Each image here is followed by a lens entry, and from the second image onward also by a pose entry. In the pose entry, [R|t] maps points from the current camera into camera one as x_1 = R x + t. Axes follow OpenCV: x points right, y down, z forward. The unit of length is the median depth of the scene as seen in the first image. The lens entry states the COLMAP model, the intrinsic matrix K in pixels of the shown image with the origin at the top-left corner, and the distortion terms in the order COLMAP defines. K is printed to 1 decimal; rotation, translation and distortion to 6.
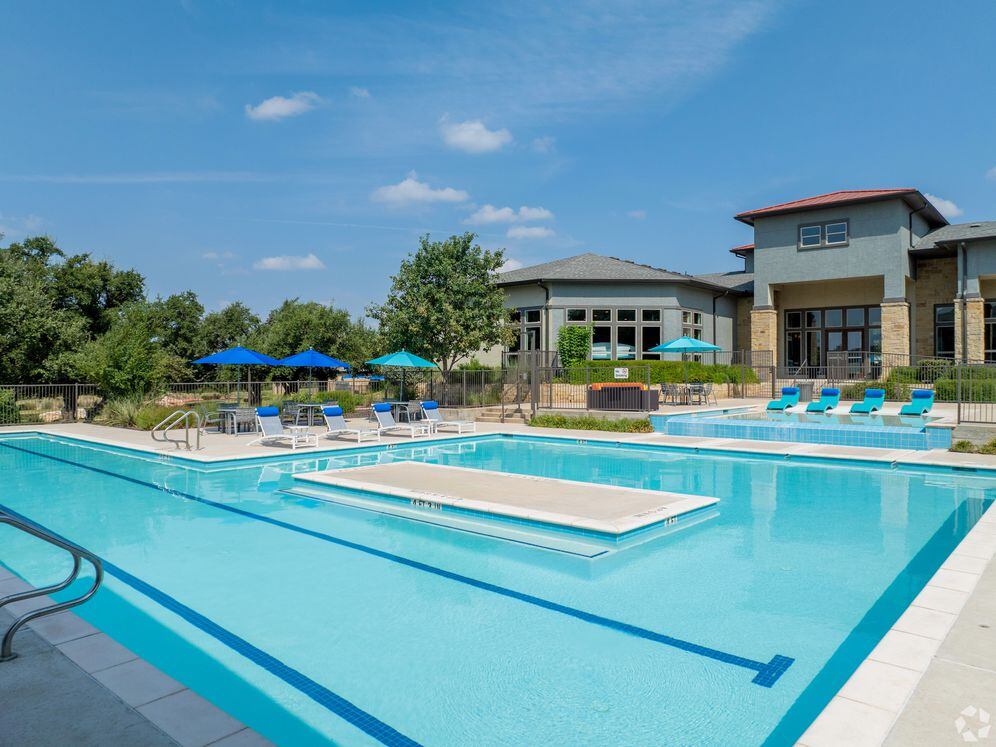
lens RADIAL K [[708.8, 0, 496.2], [0, 708.8, 377.2], [0, 0, 1]] dist [-0.043679, -0.000508]
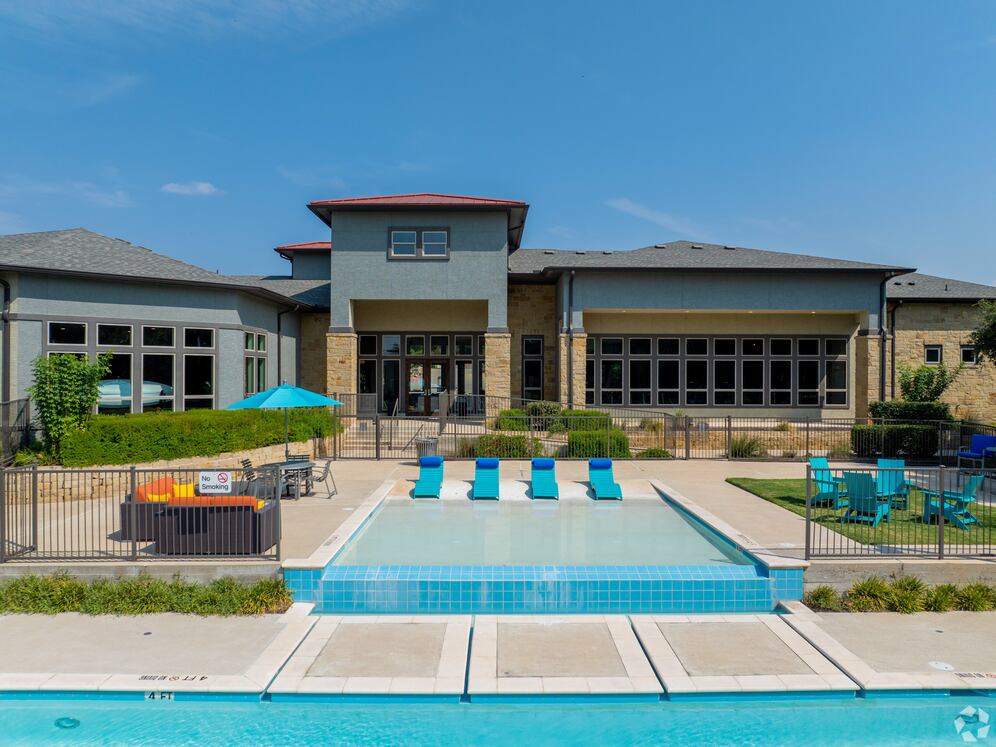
lens RADIAL K [[708.8, 0, 502.0], [0, 708.8, 377.3], [0, 0, 1]] dist [-0.043679, -0.000508]
pose [[0.749518, 0.000195, 0.661984, 0.004071], [-0.000651, 1.000000, 0.000443, -0.052261], [-0.661983, -0.000762, 0.749518, 0.342922]]
